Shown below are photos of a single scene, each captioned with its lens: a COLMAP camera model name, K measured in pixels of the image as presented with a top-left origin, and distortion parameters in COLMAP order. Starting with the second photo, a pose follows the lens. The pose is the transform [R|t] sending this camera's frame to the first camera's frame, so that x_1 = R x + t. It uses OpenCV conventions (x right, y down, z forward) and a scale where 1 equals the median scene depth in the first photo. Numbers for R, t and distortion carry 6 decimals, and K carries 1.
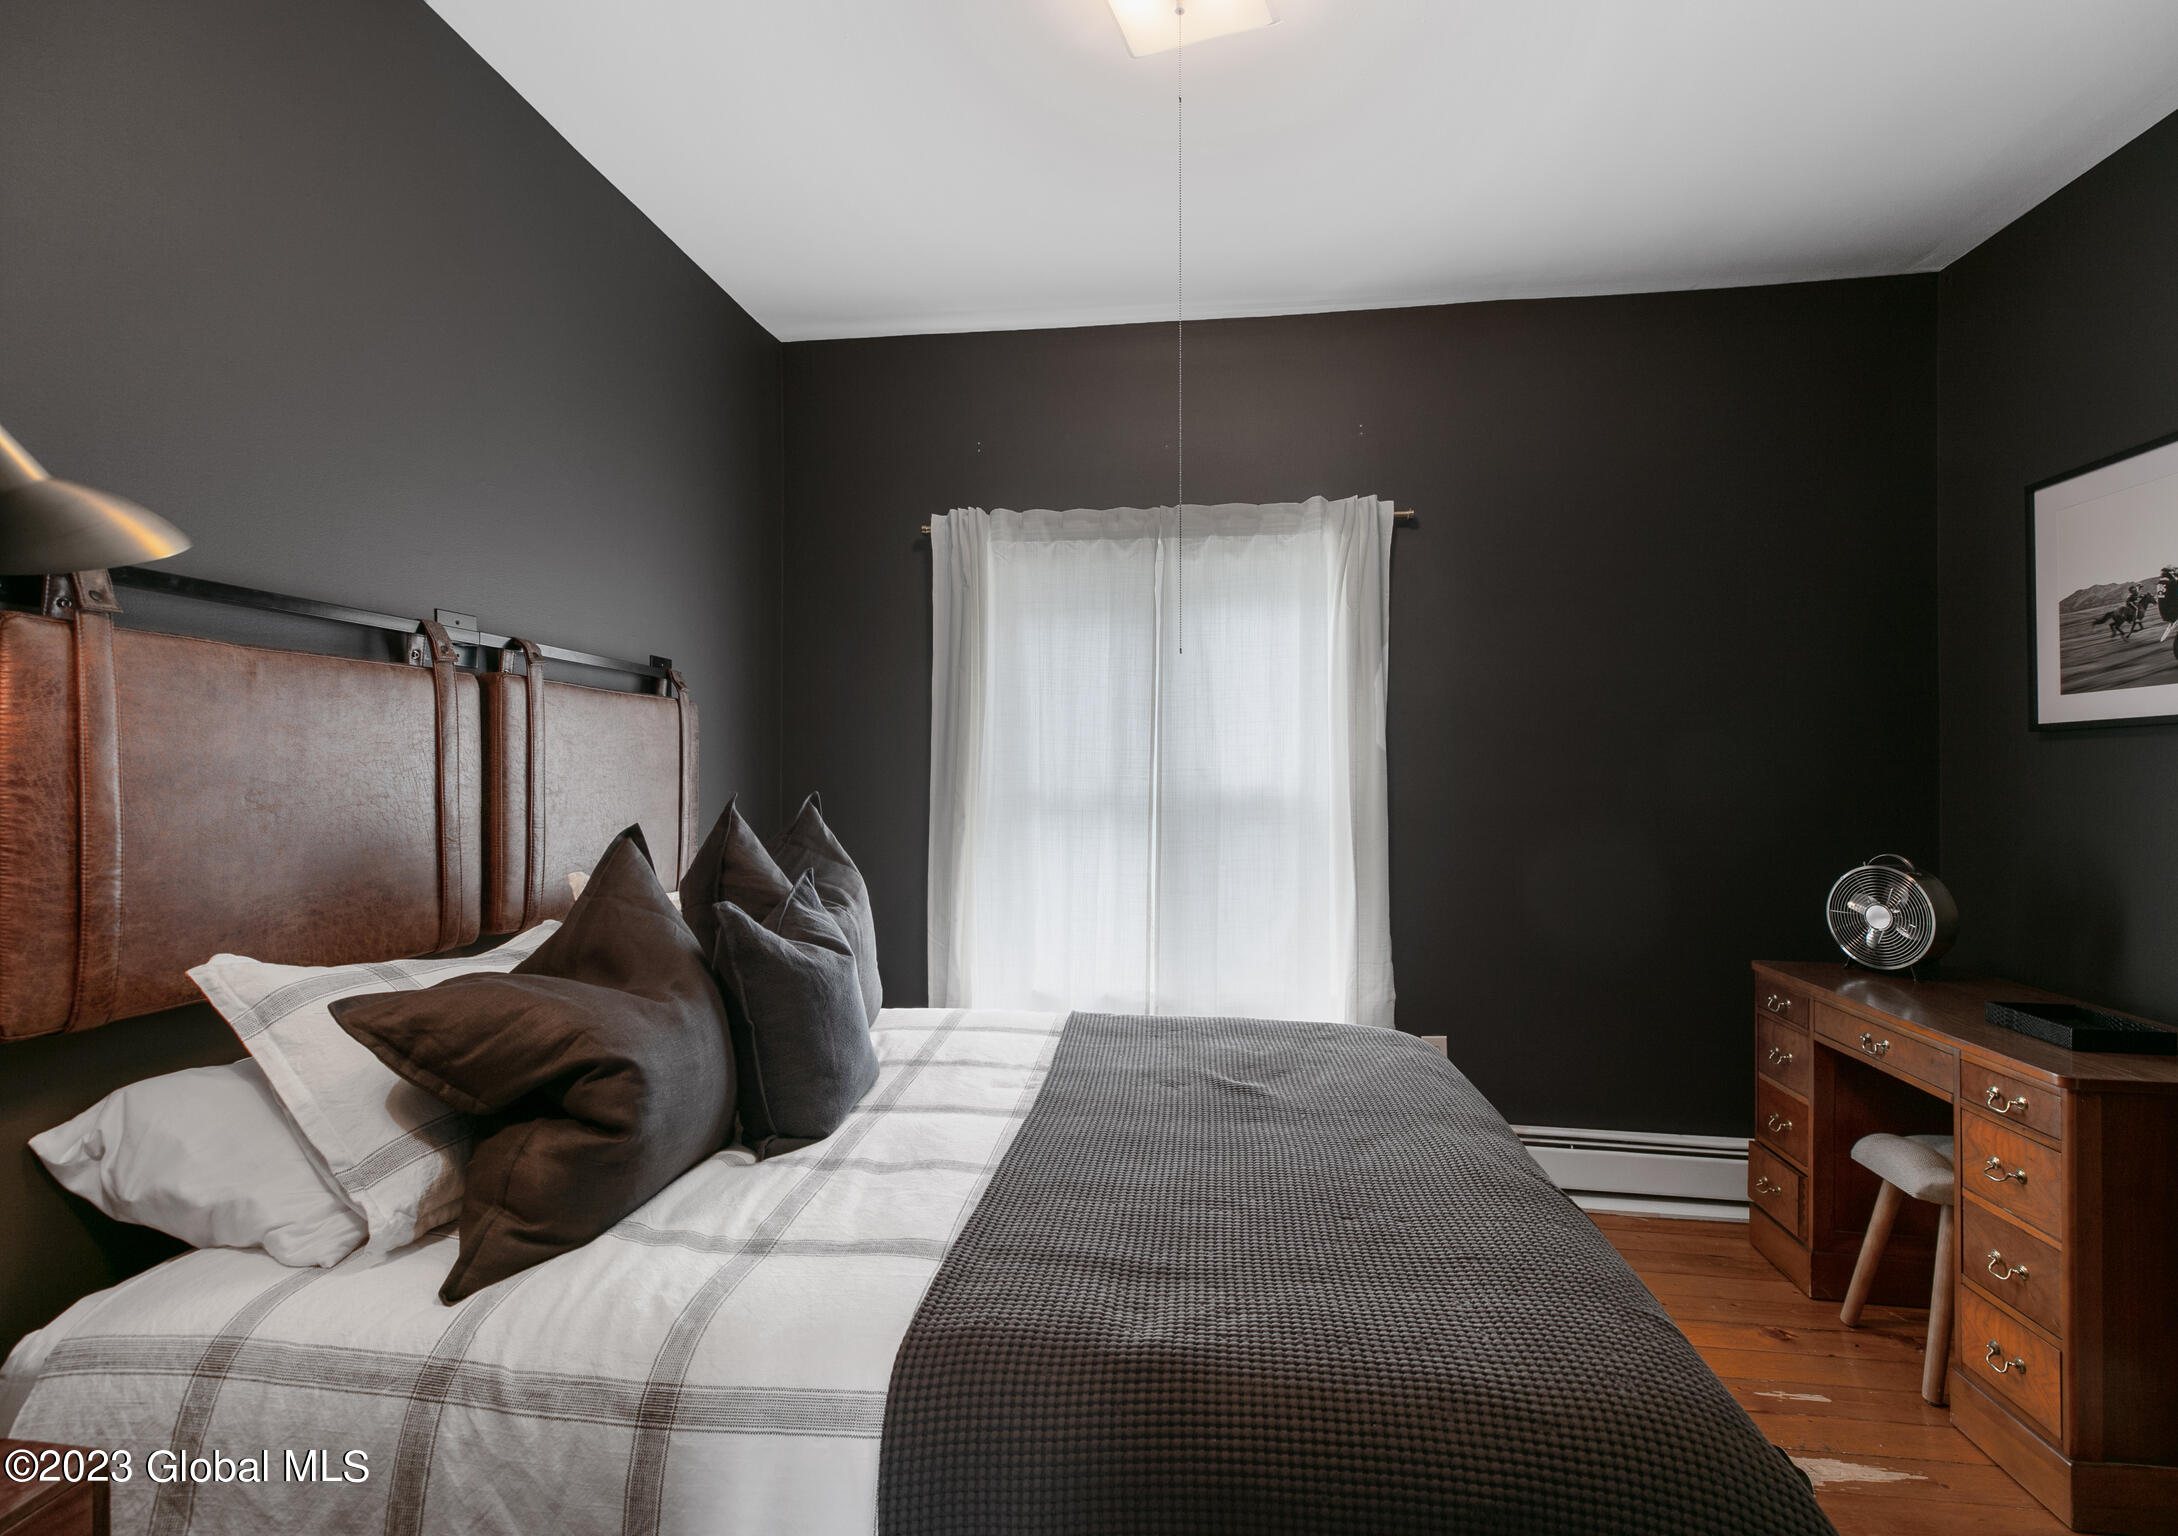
lens RADIAL K [[973.0, 0, 1089.0], [0, 973.0, 768.0], [0, 0, 1]] dist [0.003098, -0.002862]
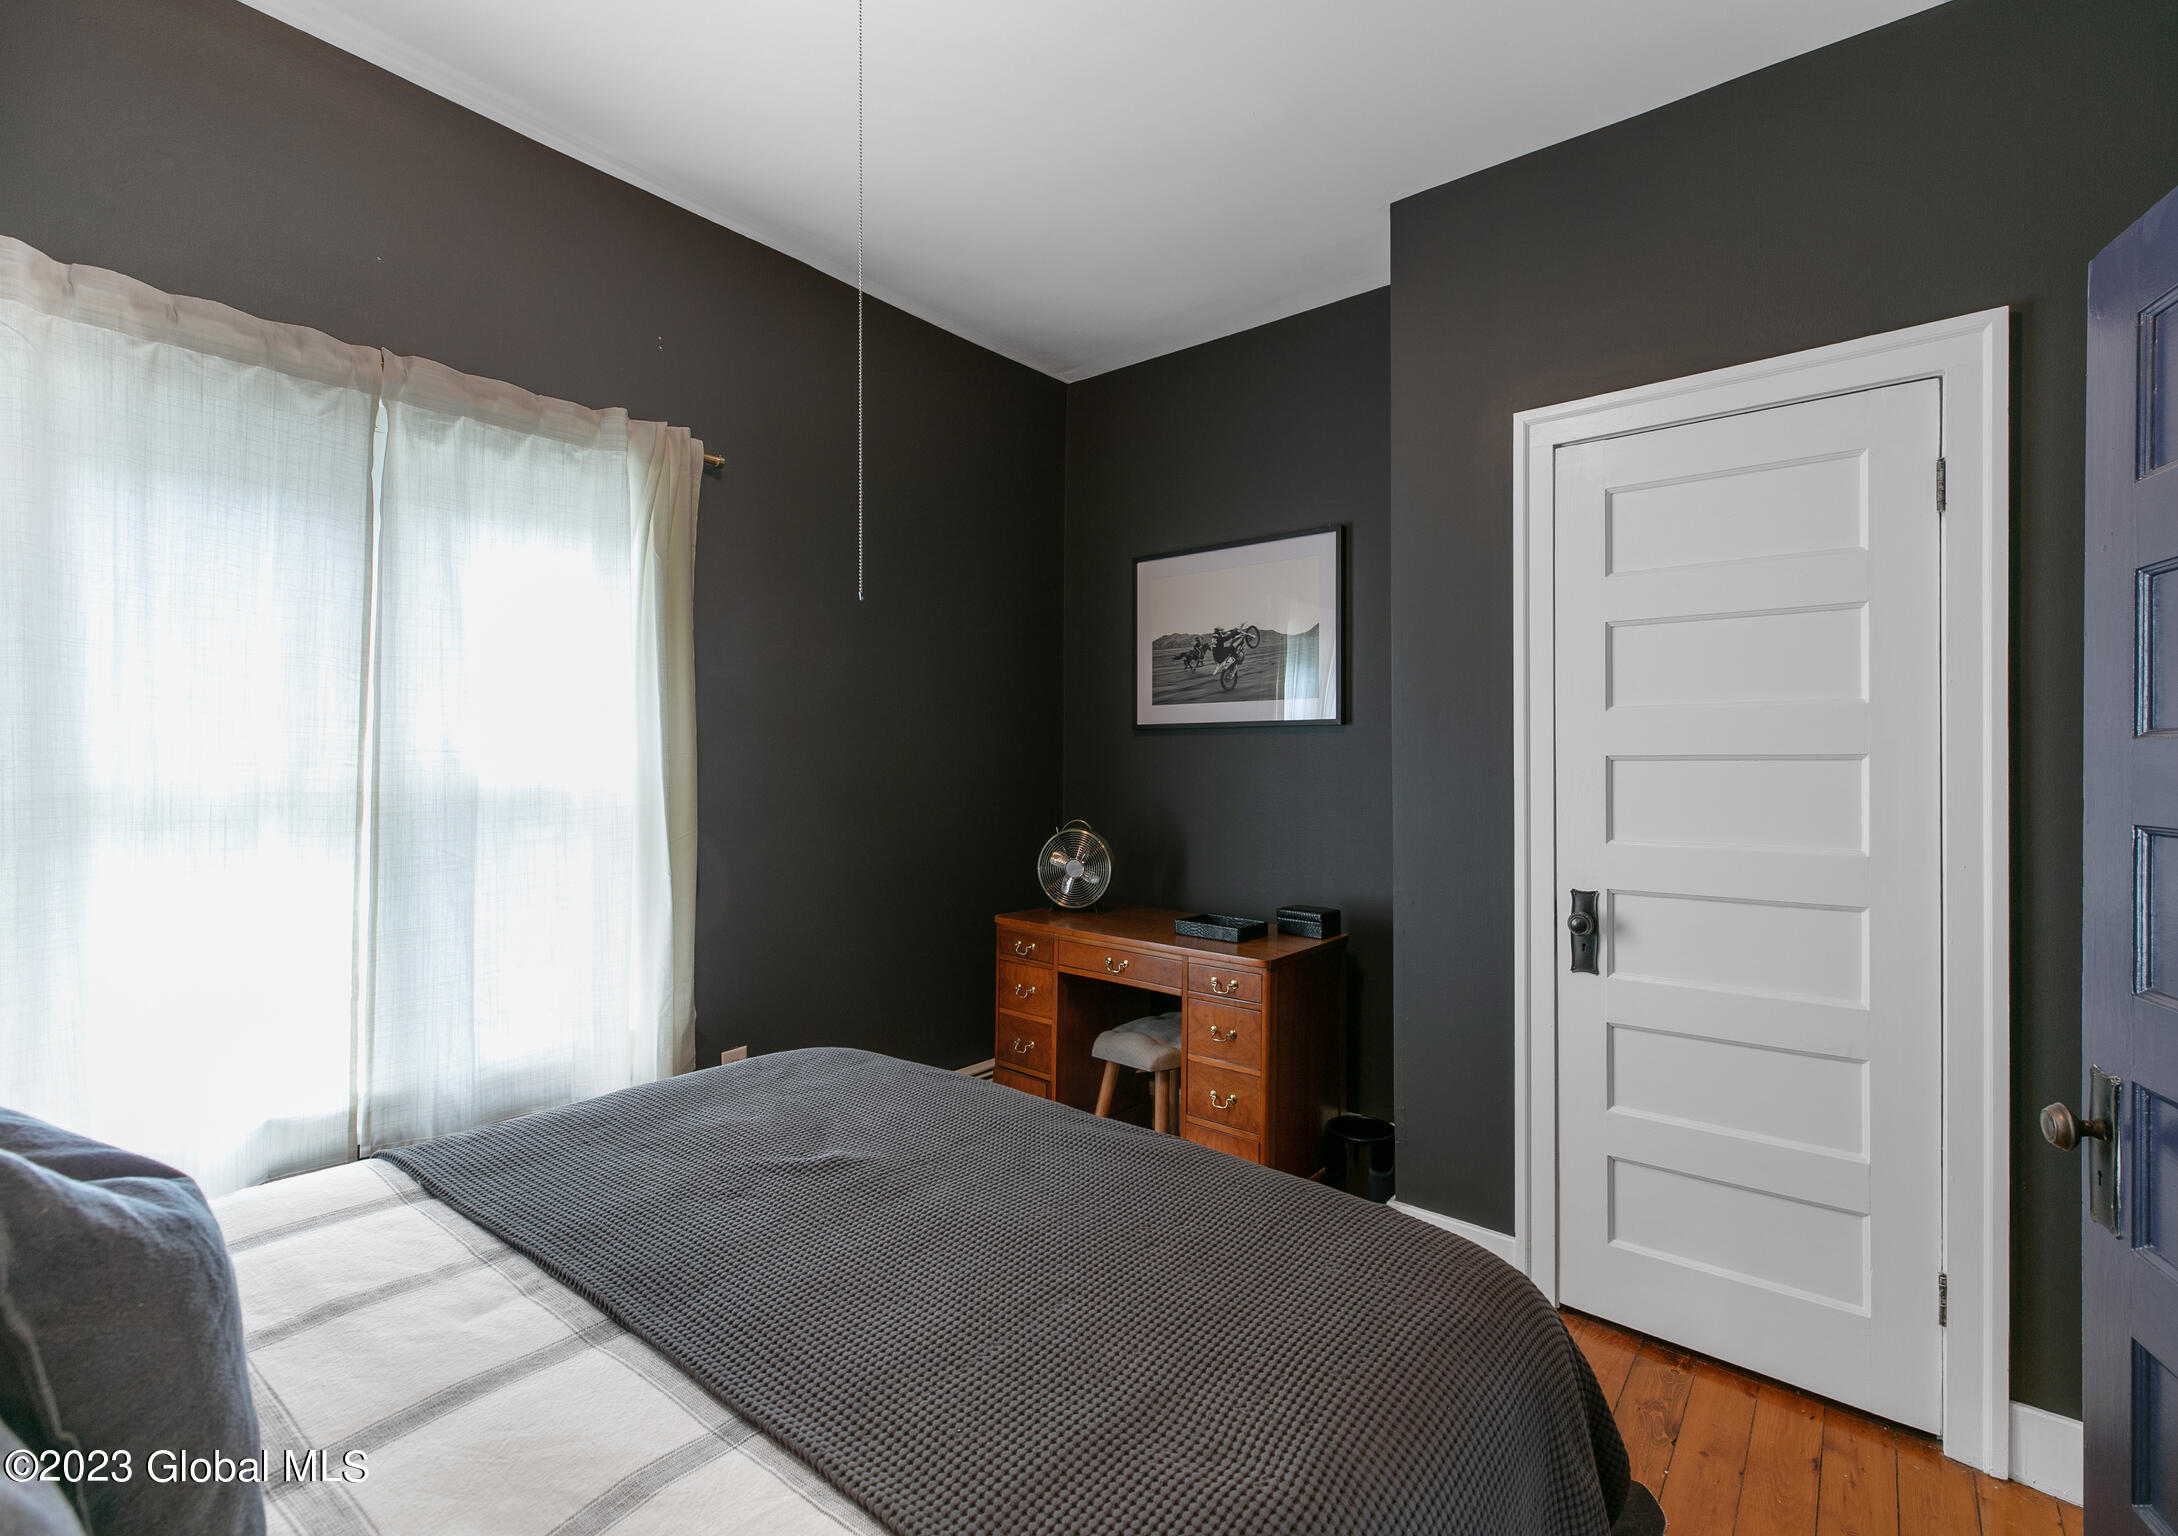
lens RADIAL K [[973.0, 0, 1089.0], [0, 973.0, 768.0], [0, 0, 1]] dist [0.003098, -0.002862]
pose [[0.520490, -0.008049, 0.853830, -0.303651], [-0.008138, 0.999863, 0.014386, -0.001090], [-0.853829, -0.014436, 0.520353, 0.318076]]
